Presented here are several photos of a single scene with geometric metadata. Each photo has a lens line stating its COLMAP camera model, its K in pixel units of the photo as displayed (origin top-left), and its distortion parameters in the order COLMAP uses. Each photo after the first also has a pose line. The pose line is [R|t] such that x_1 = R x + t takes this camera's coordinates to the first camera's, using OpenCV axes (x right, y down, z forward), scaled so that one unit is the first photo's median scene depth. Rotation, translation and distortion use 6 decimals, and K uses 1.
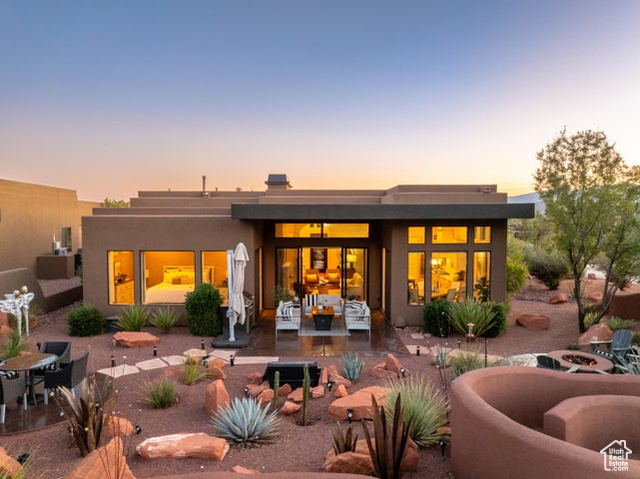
lens RADIAL K [[449.1, 0, 320.0], [0, 449.1, 239.5], [0, 0, 1]] dist [-0.037486, 0.001167]
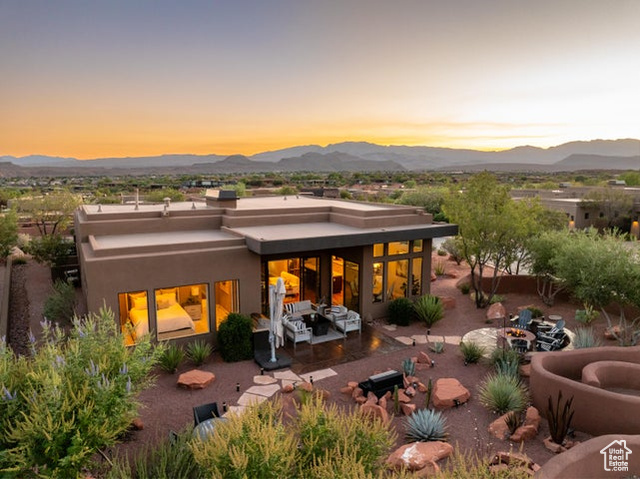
lens RADIAL K [[449.1, 0, 320.0], [0, 449.1, 239.5], [0, 0, 1]] dist [-0.037486, 0.001167]
pose [[0.870641, -0.073274, 0.486432, -0.634245], [0.022694, 0.993774, 0.109078, -0.210585], [-0.491396, -0.083929, 0.866883, -0.036741]]
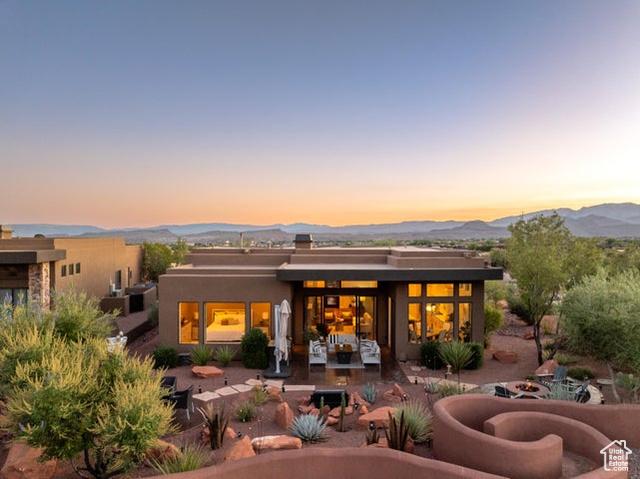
lens RADIAL K [[449.1, 0, 320.0], [0, 449.1, 239.5], [0, 0, 1]] dist [-0.037486, 0.001167]
pose [[0.999996, -0.000802, -0.002866, -0.066201], [0.000678, 0.999068, -0.043148, -0.116012], [0.002898, 0.043146, 0.999065, -0.361275]]
